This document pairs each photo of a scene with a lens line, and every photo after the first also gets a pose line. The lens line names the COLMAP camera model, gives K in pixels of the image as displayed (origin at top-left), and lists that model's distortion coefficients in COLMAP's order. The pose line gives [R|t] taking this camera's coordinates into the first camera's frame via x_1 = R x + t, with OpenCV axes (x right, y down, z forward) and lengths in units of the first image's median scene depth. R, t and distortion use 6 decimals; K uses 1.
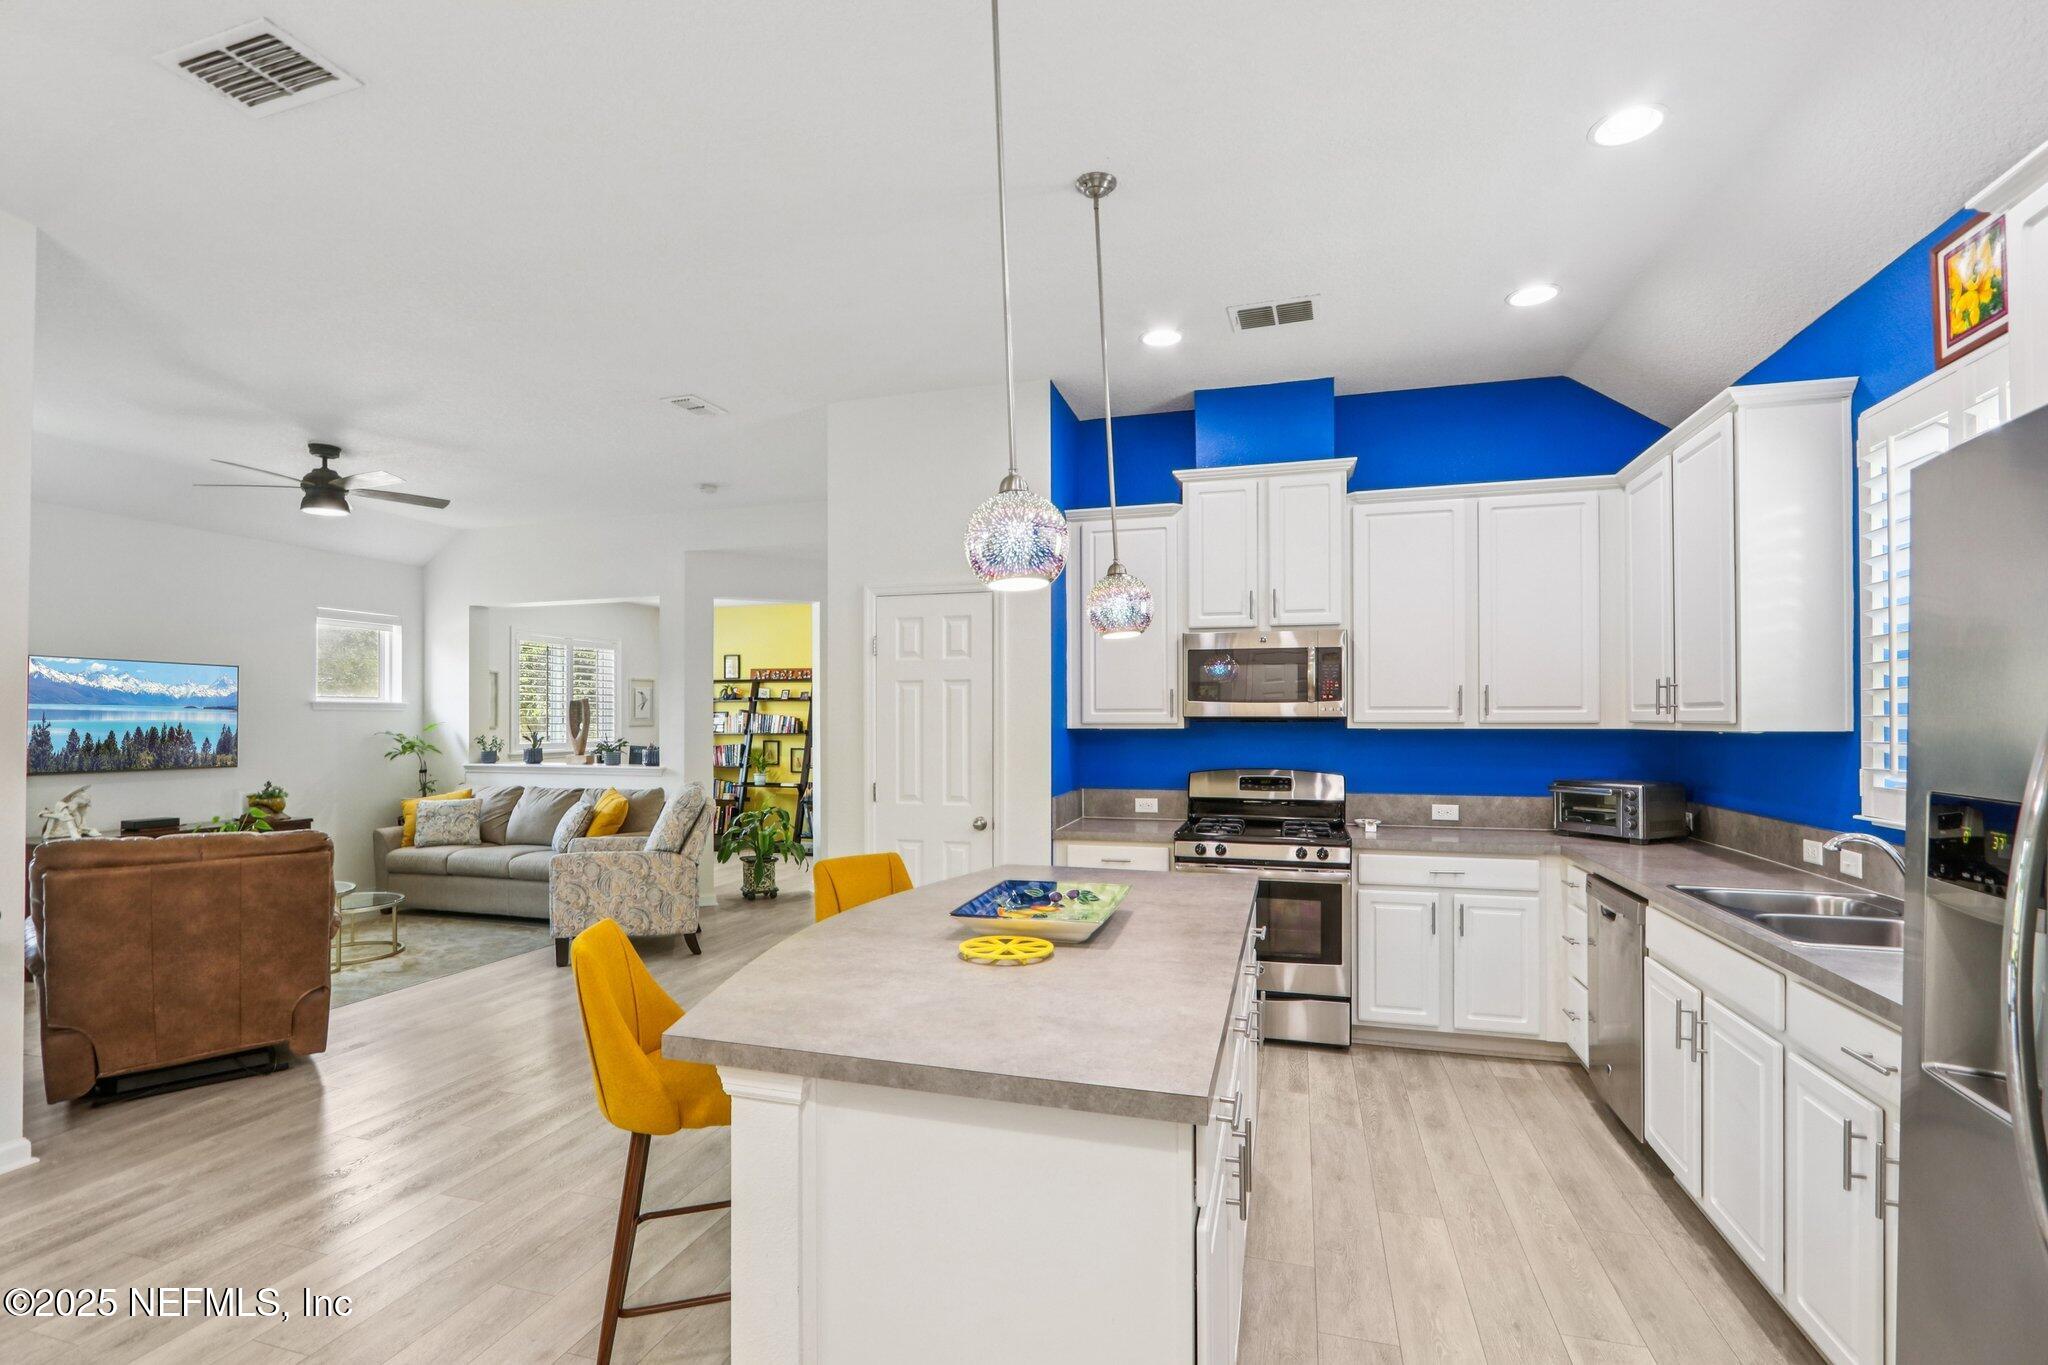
lens RADIAL K [[961.3, 0, 989.4], [0, 961.3, 708.2], [0, 0, 1]] dist [-0.009611, 0.001308]
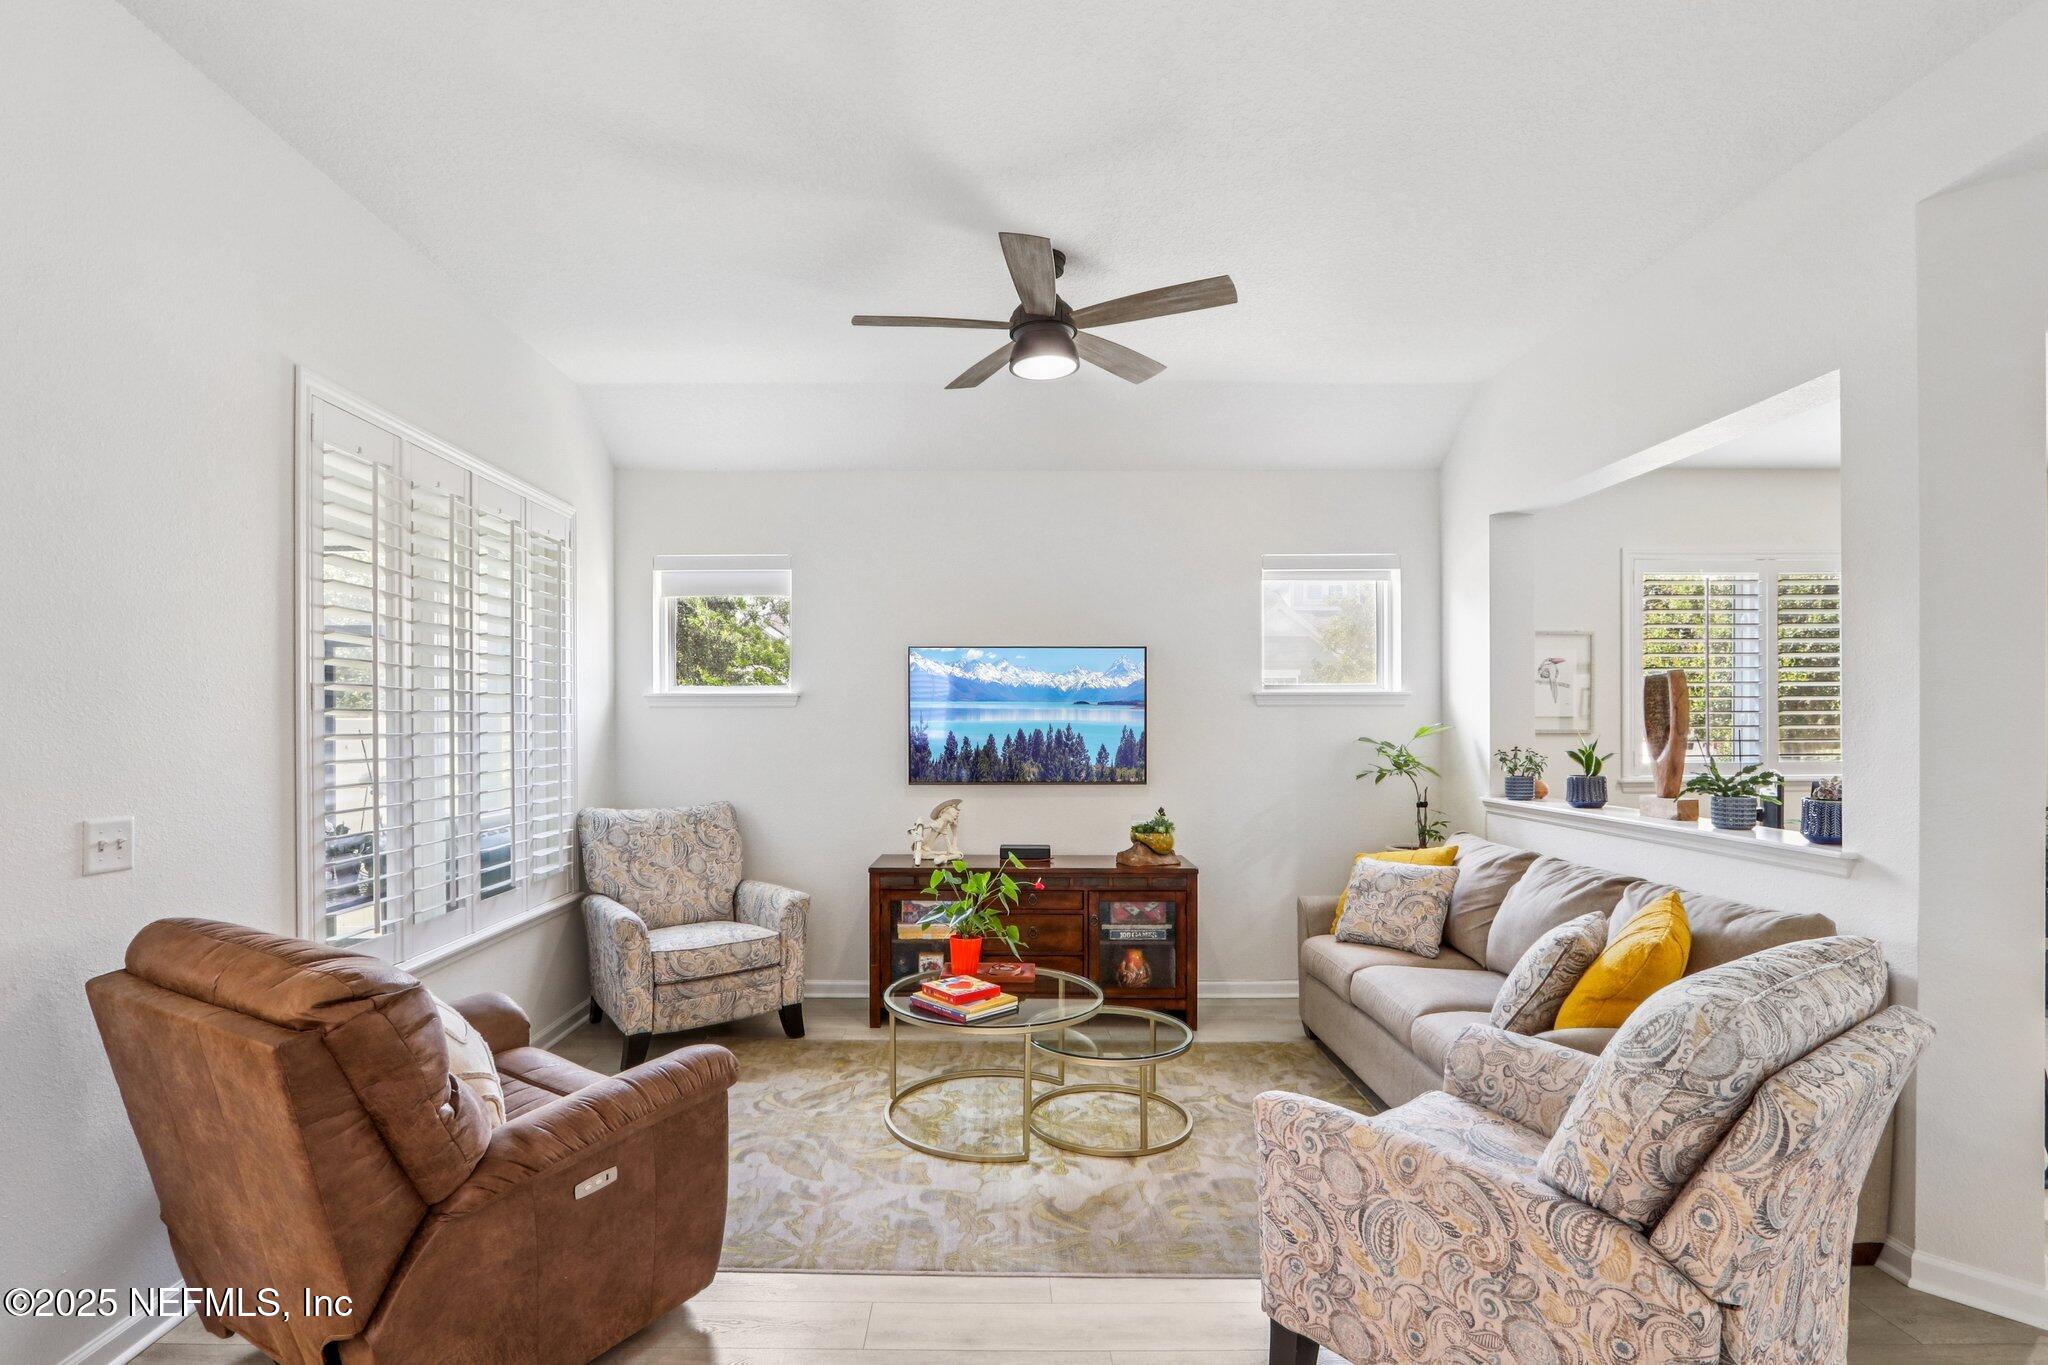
lens RADIAL K [[961.3, 0, 1021.0], [0, 961.3, 730.3], [0, 0, 1]] dist [-0.009611, 0.001308]
pose [[0.312479, 0.007672, -0.949894, -0.126951], [0.013977, 0.999822, 0.012673, 0.010278], [0.949822, -0.017237, 0.312316, 0.730205]]
